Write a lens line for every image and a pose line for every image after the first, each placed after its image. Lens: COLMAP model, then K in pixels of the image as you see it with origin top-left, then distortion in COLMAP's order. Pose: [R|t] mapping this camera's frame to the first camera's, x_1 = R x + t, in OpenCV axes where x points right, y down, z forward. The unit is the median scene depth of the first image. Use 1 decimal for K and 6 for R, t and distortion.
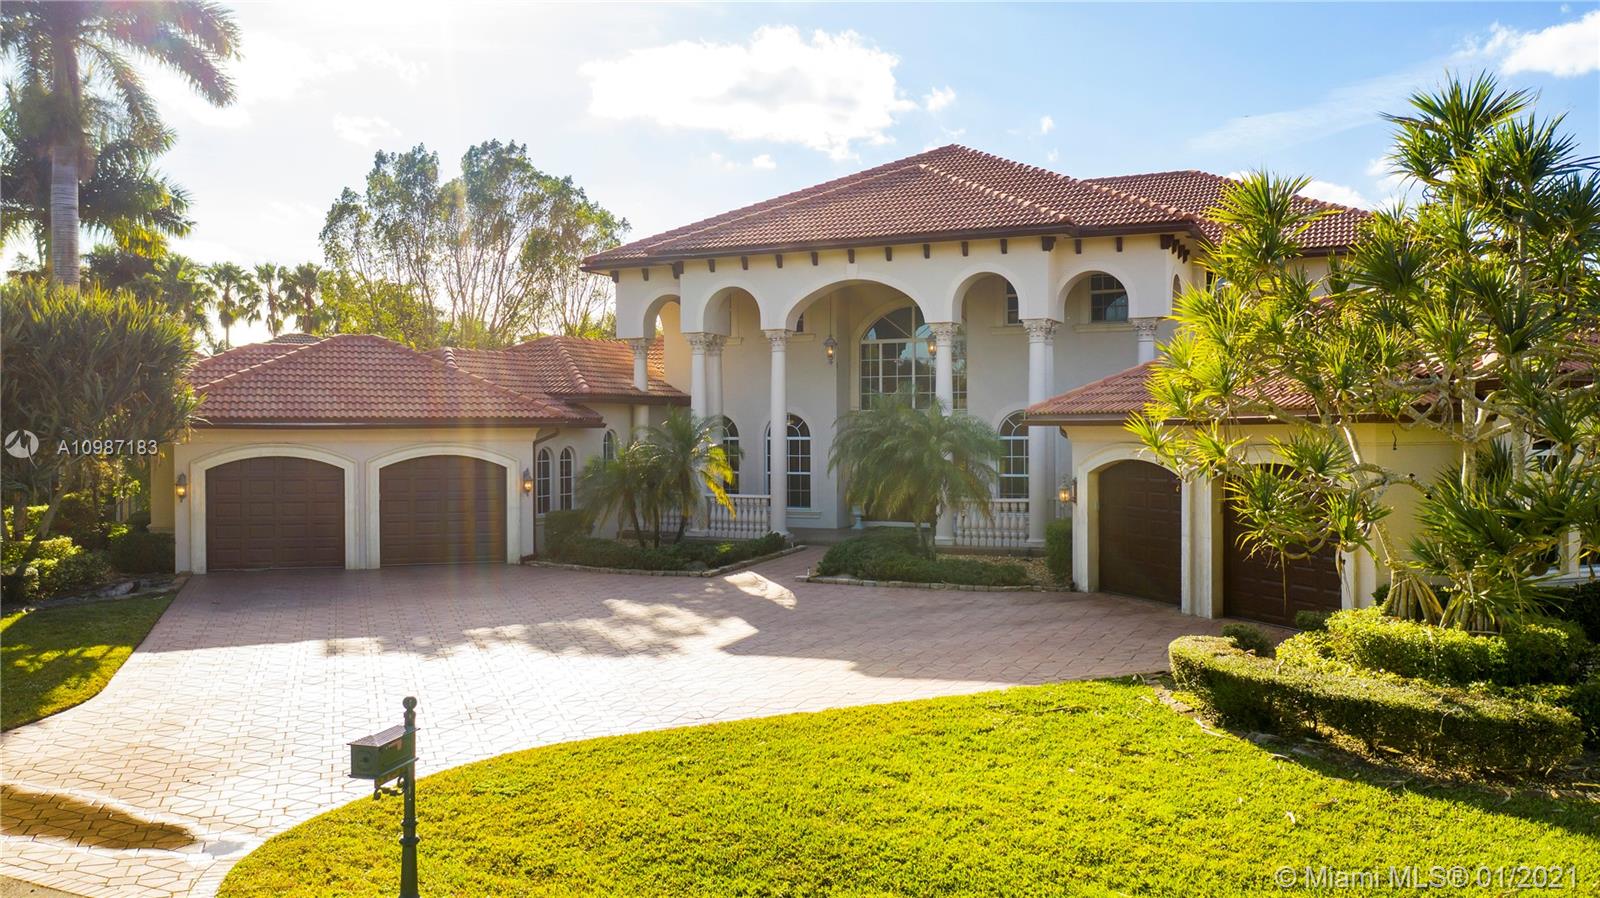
lens RADIAL K [[1257.4, 0, 799.3], [0, 1257.4, 440.7], [0, 0, 1]] dist [-0.021960, 0.013043]
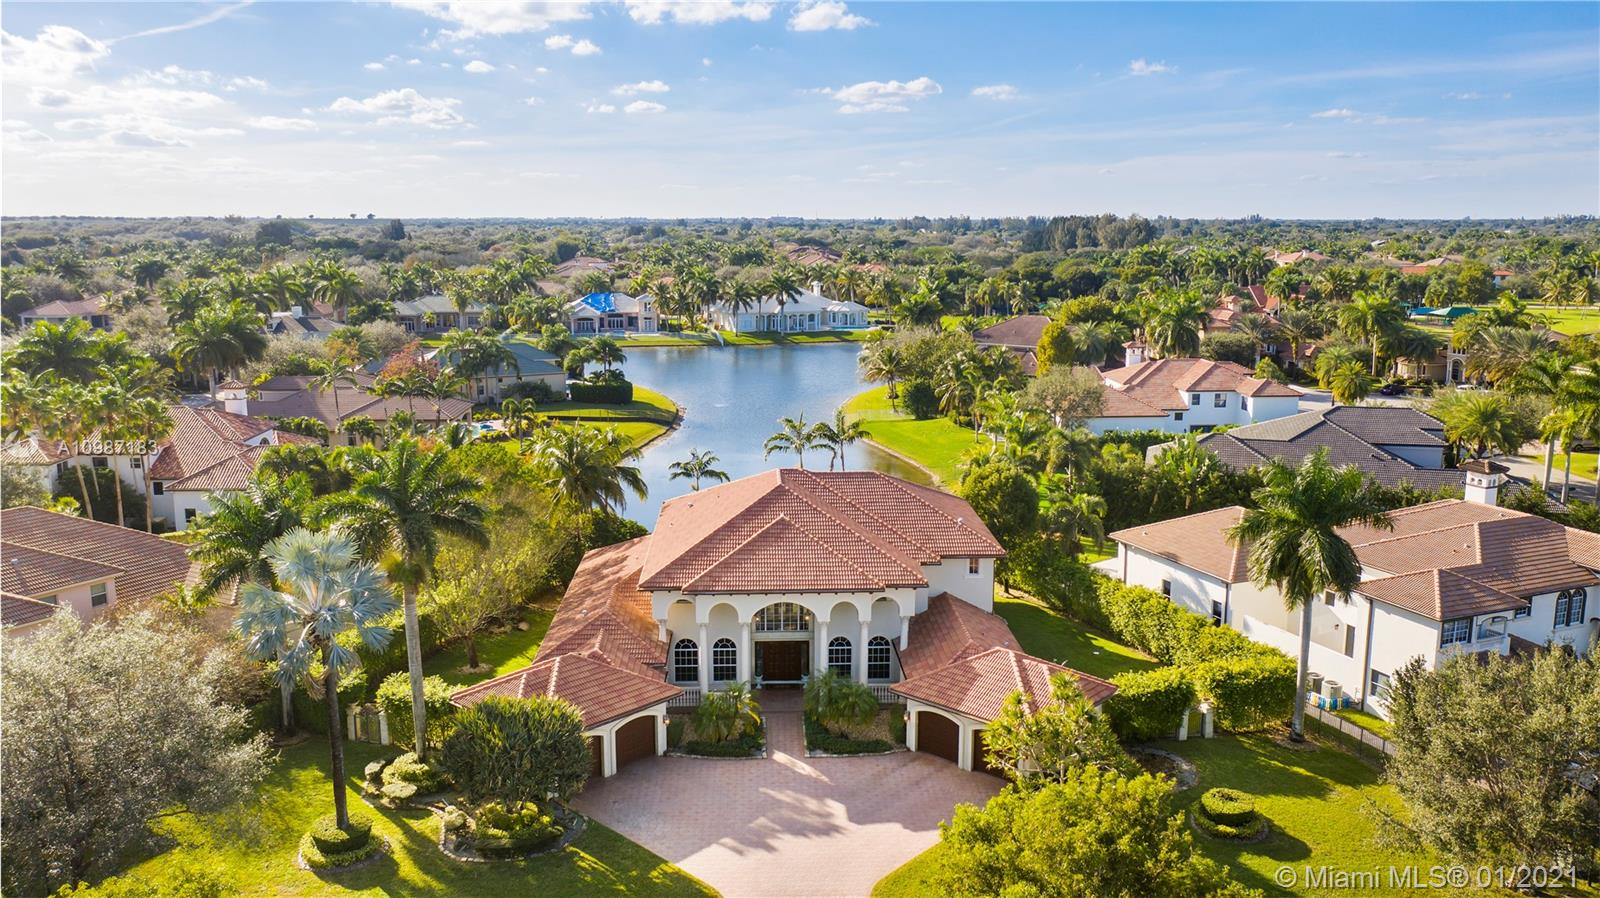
lens RADIAL K [[1257.4, 0, 805.6], [0, 1257.4, 447.0], [0, 0, 1]] dist [-0.021960, 0.013043]
pose [[0.890197, -0.077015, 0.449018, -0.937191], [-0.001631, 0.985062, 0.172191, -0.810805], [-0.455572, -0.154017, 0.876774, -0.972583]]
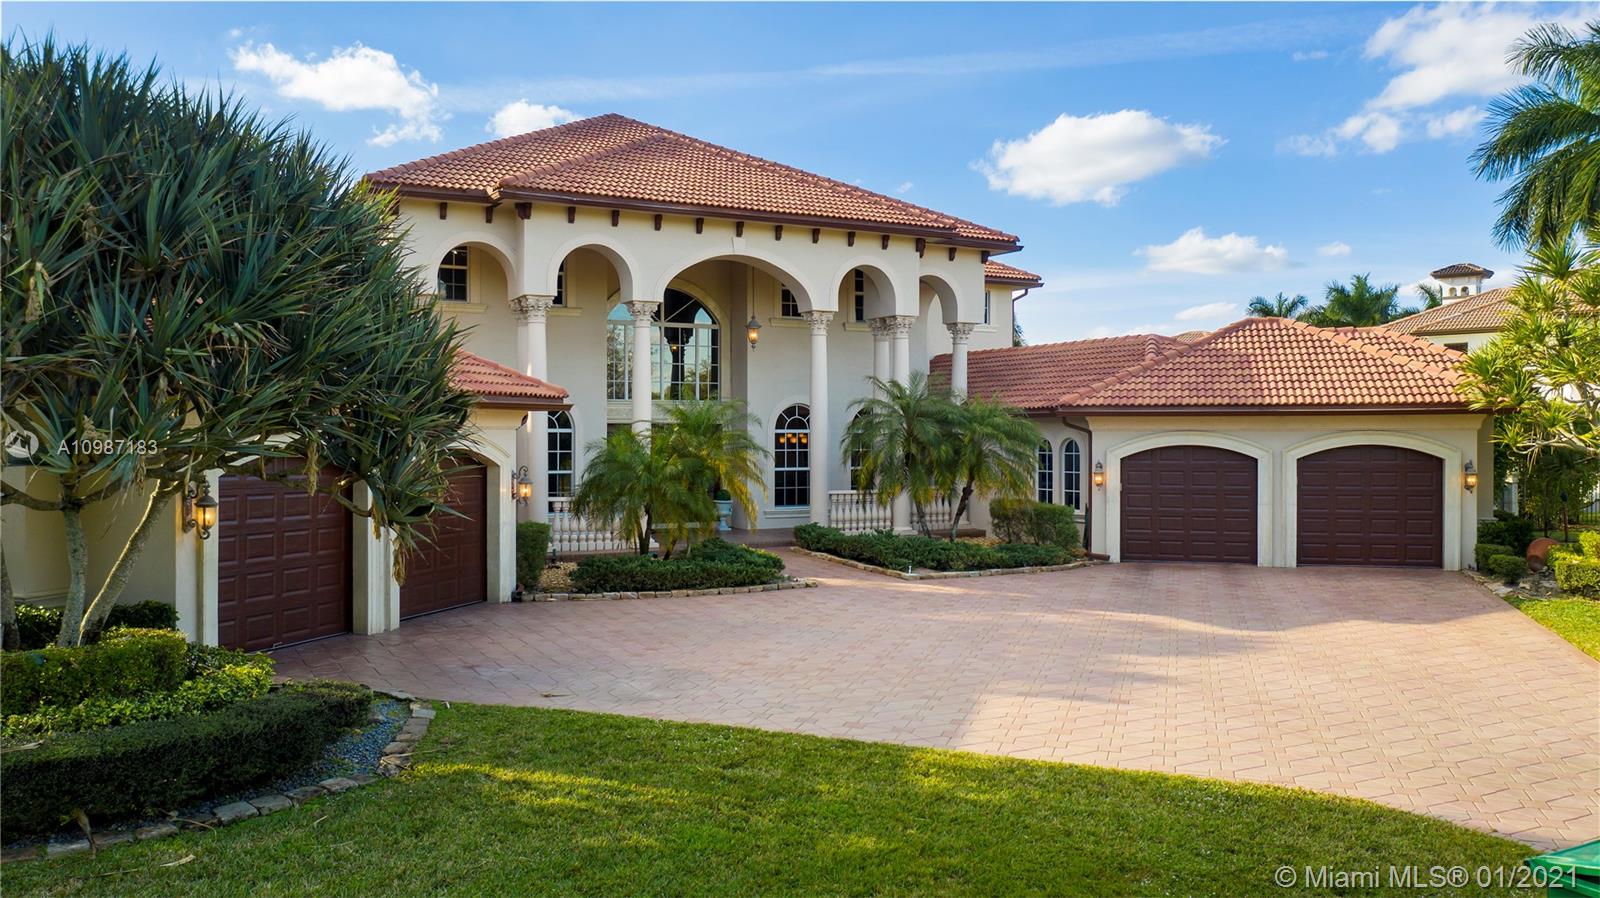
lens RADIAL K [[1257.4, 0, 800.8], [0, 1257.4, 445.7], [0, 0, 1]] dist [-0.021960, 0.013043]
pose [[0.598382, -0.002842, 0.801206, -0.679750], [0.002063, 0.999996, 0.002006, 0.008517], [-0.801208, 0.000453, 0.598385, 0.430890]]
